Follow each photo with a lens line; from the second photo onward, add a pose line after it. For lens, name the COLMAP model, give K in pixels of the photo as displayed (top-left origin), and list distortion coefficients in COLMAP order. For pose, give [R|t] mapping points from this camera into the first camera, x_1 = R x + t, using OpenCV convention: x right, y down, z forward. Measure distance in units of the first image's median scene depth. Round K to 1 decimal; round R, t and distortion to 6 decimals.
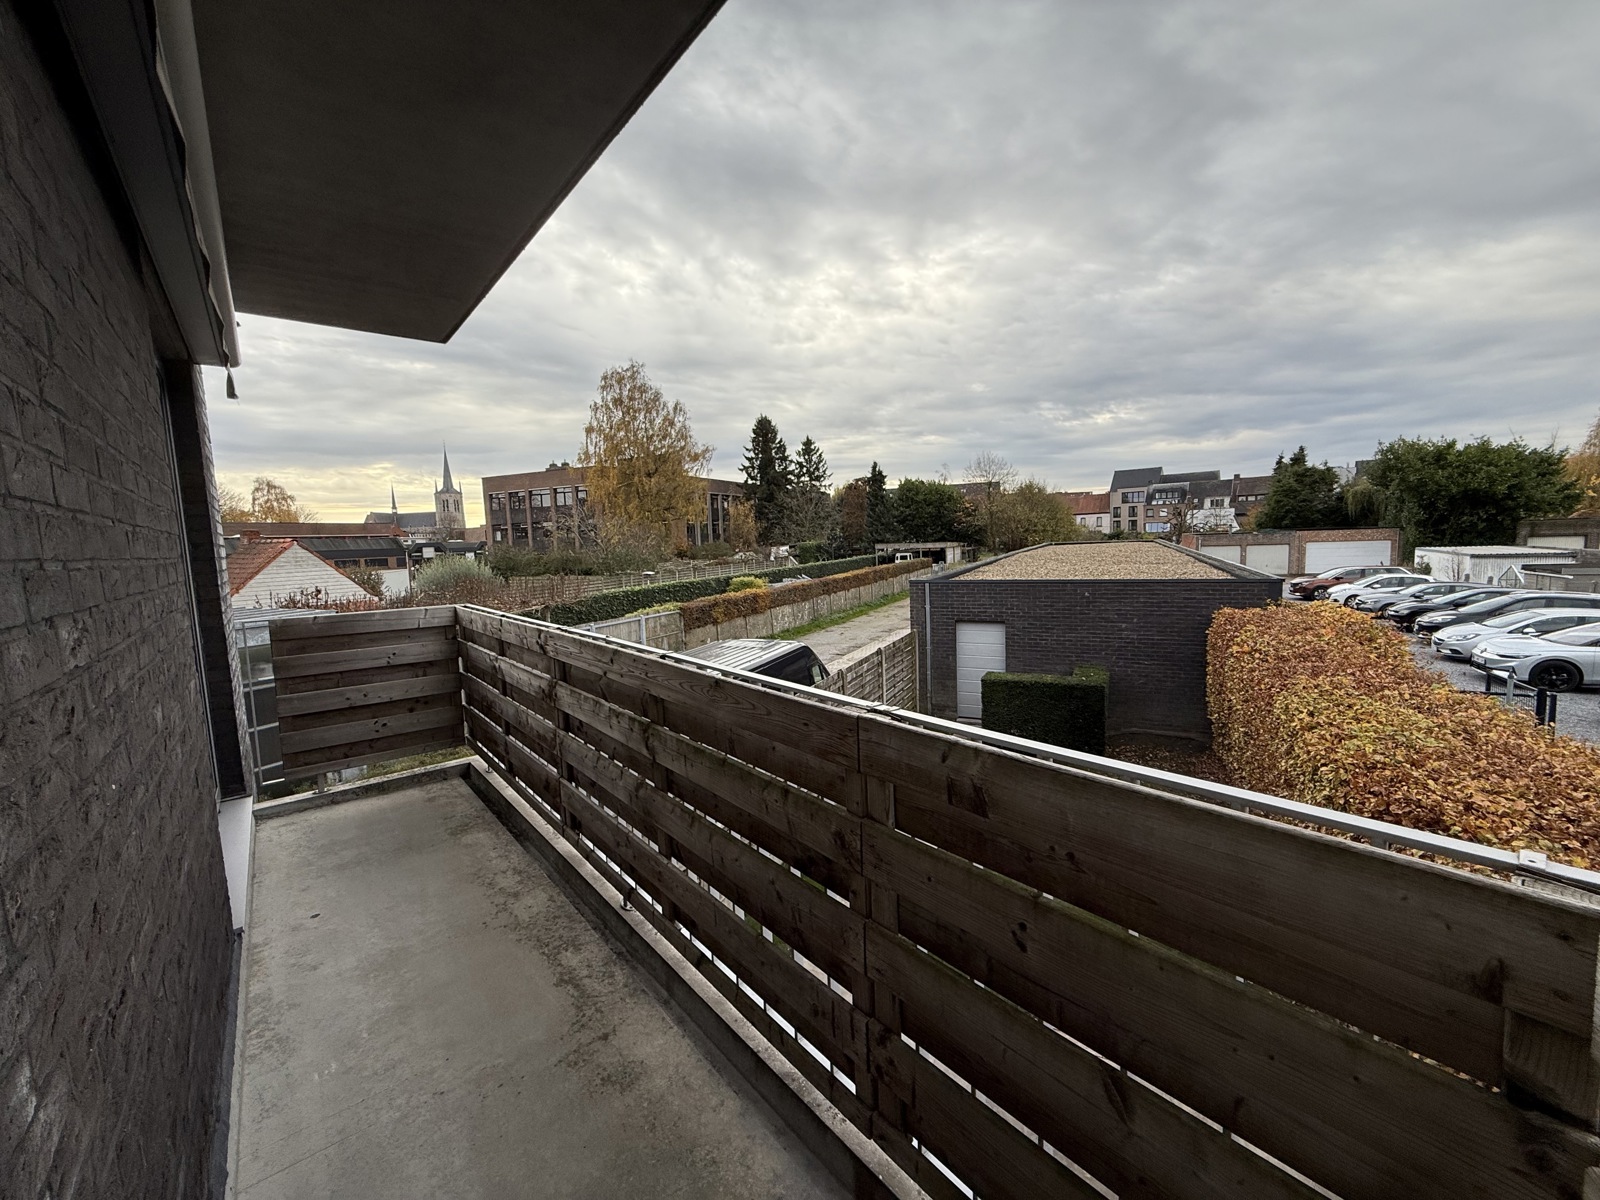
lens RADIAL K [[636.4, 0, 798.6], [0, 636.4, 594.8], [0, 0, 1]] dist [0.000801, 0.000104]
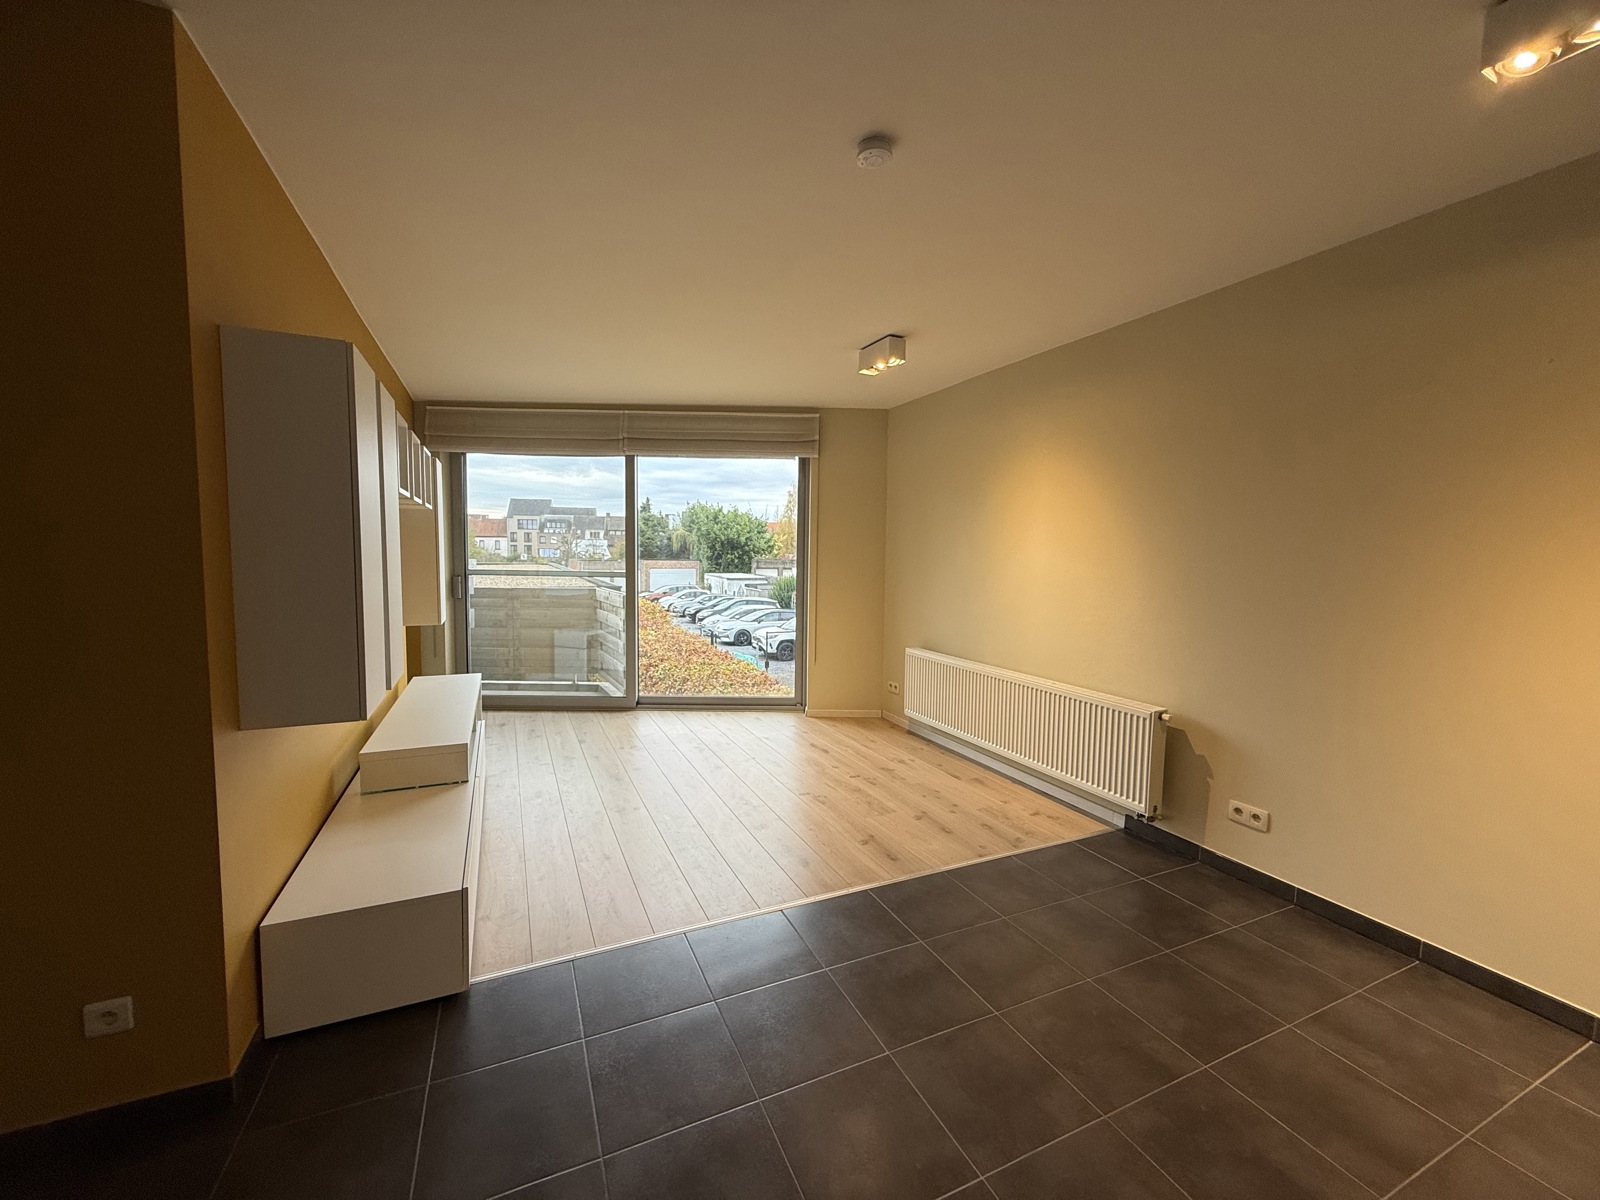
lens RADIAL K [[630.2, 0, 791.4], [0, 630.2, 601.6], [0, 0, 1]] dist [-0.001513, -0.000016]
pose [[0.637592, -0.014387, 0.770240, -0.054690], [0.032565, 0.999435, -0.008288, 0.009038], [-0.769685, 0.030368, 0.637701, -0.091782]]
